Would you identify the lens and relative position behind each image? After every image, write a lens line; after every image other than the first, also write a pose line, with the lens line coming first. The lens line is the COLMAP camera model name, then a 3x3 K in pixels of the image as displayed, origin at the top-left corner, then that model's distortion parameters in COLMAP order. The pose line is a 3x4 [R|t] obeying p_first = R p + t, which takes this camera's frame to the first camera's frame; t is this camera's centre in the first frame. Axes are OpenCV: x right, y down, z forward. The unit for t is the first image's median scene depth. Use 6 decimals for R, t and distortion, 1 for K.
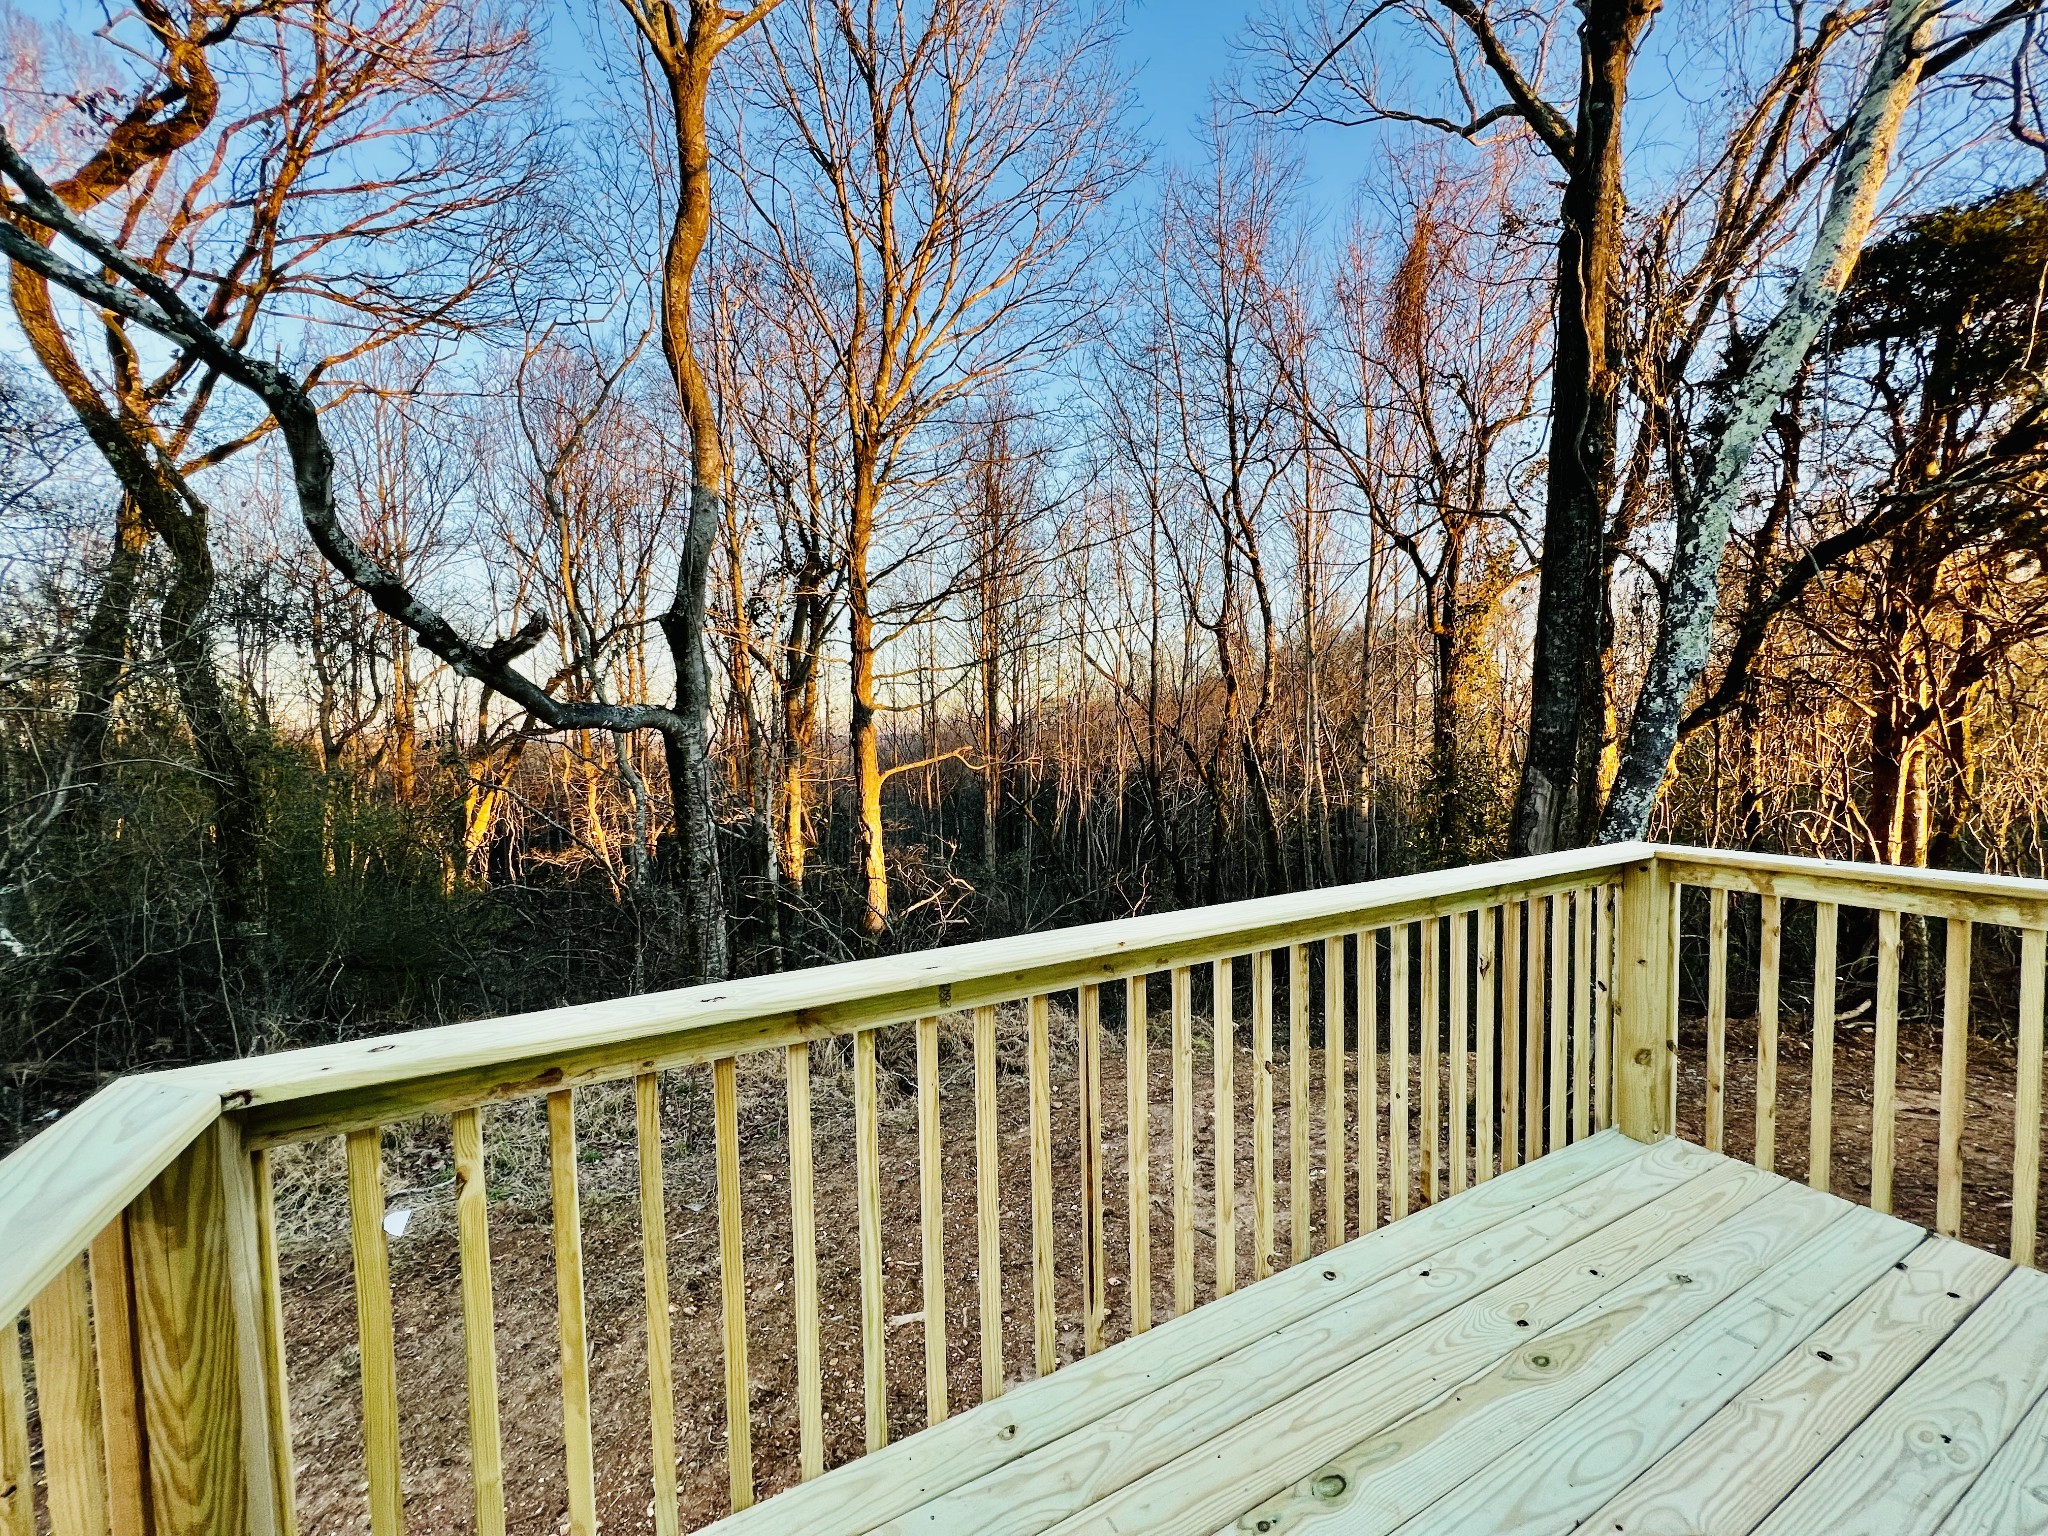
lens RADIAL K [[817.4, 0, 1024.0], [0, 817.4, 768.8], [0, 0, 1]] dist [0.003130, -0.000054]
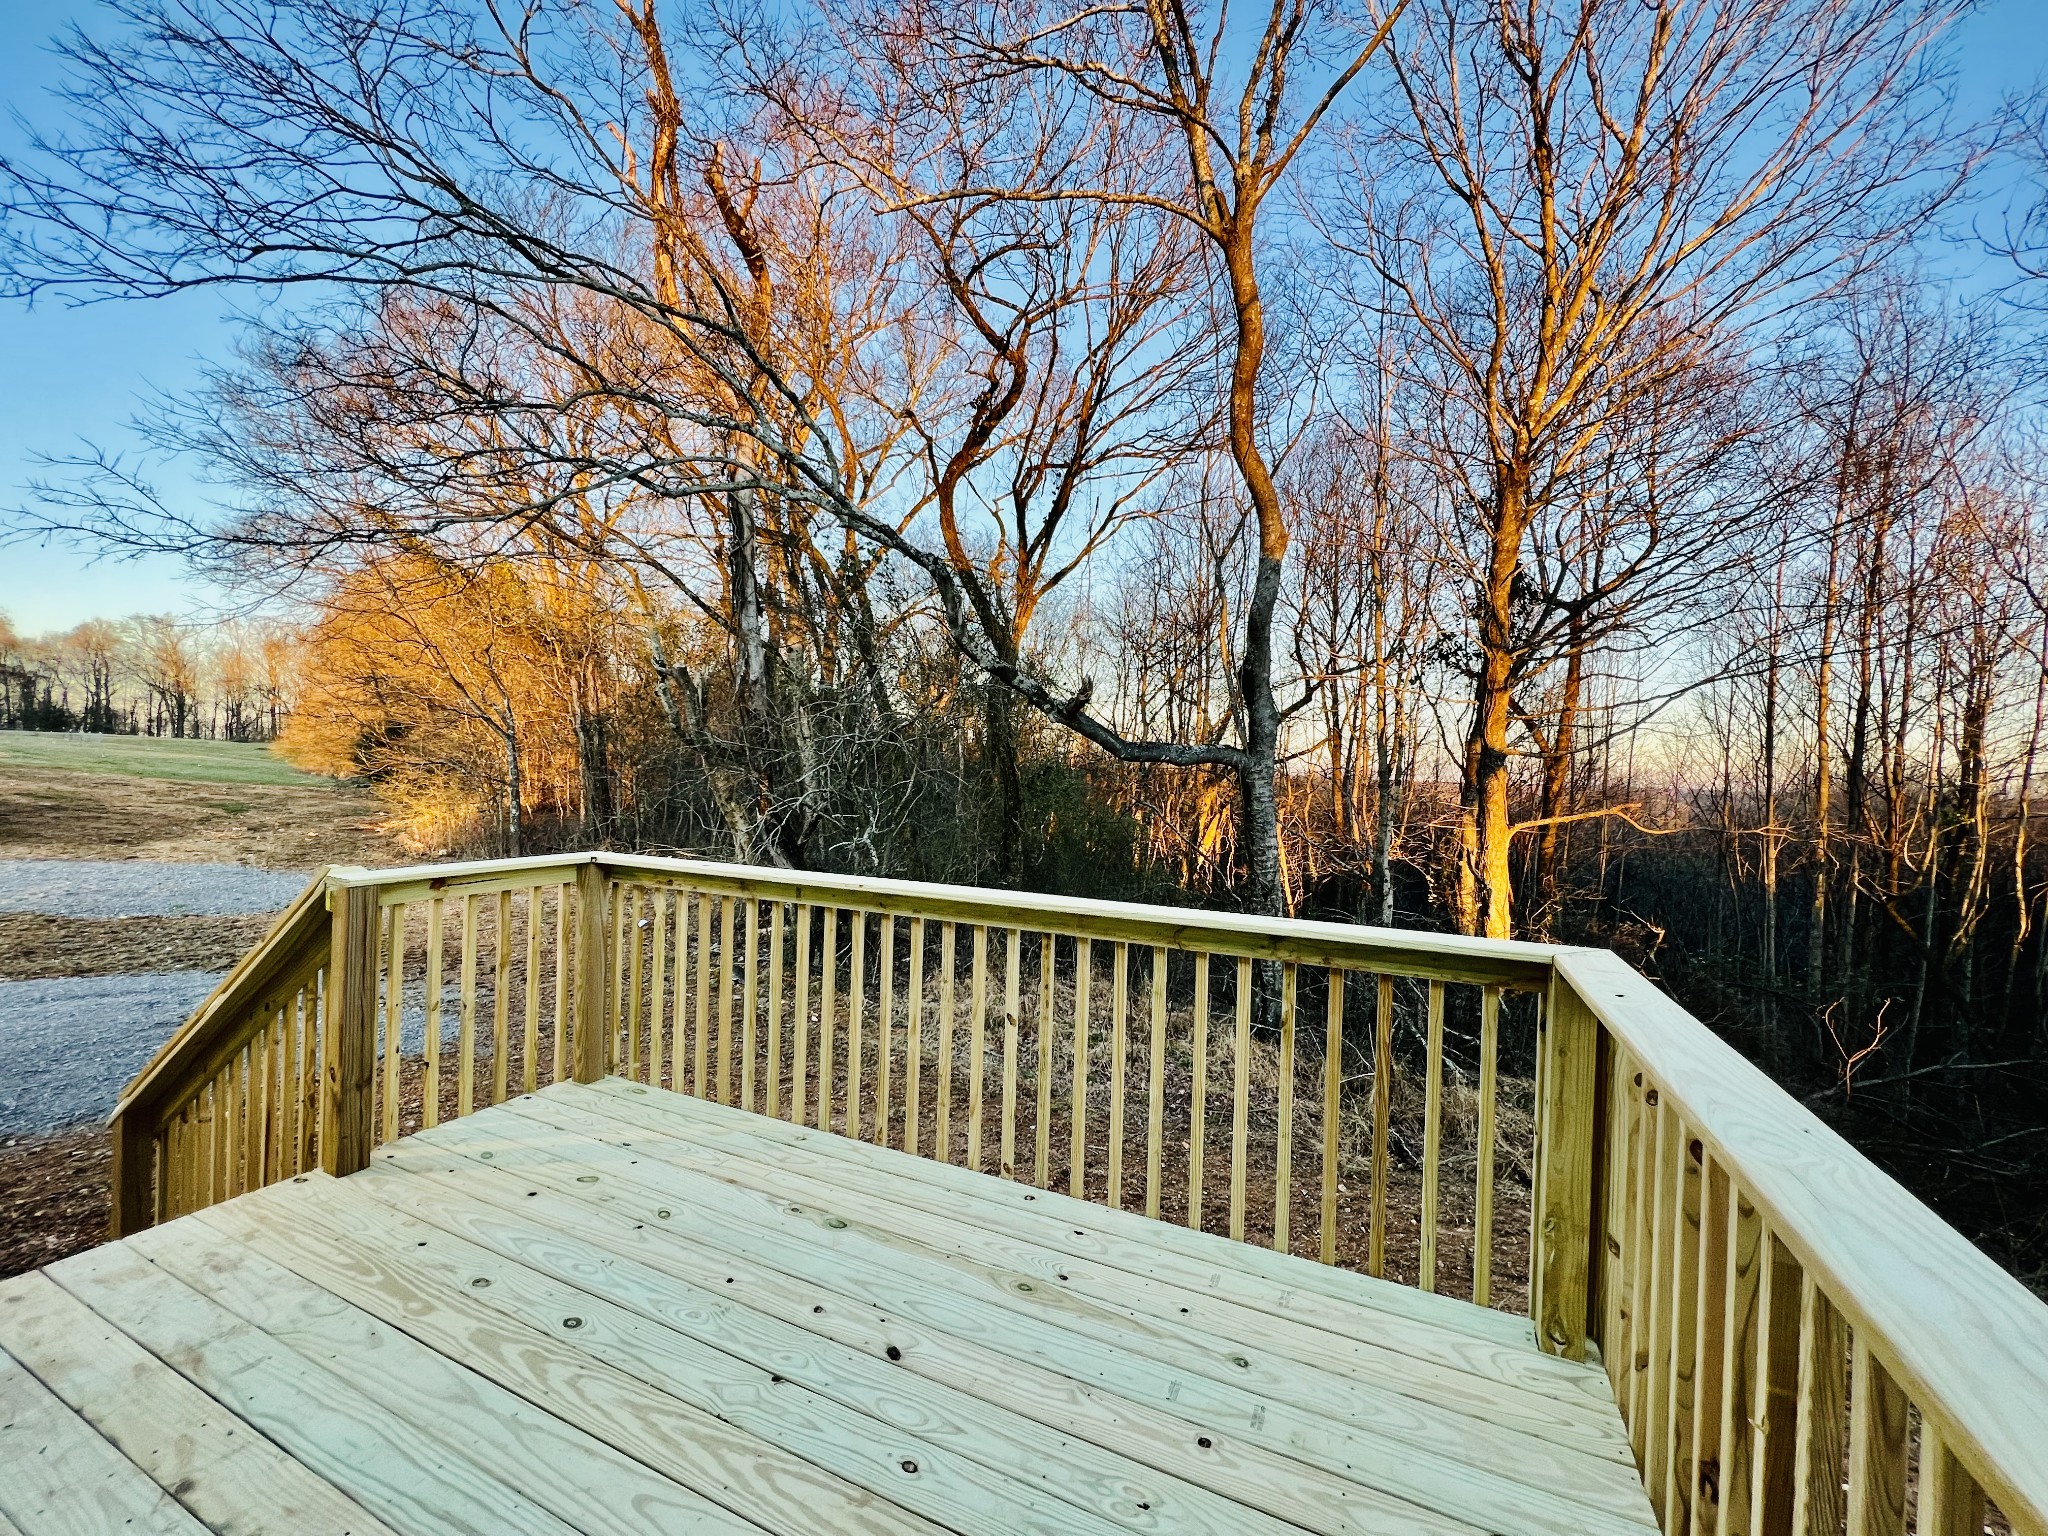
lens RADIAL K [[817.4, 0, 1023.6], [0, 817.4, 768.5], [0, 0, 1]] dist [0.003130, -0.000054]
pose [[0.605662, 0.043618, -0.794526, 1.238650], [-0.082792, 0.996531, -0.008404, -0.030925], [0.791404, 0.070870, 0.607172, 0.159119]]
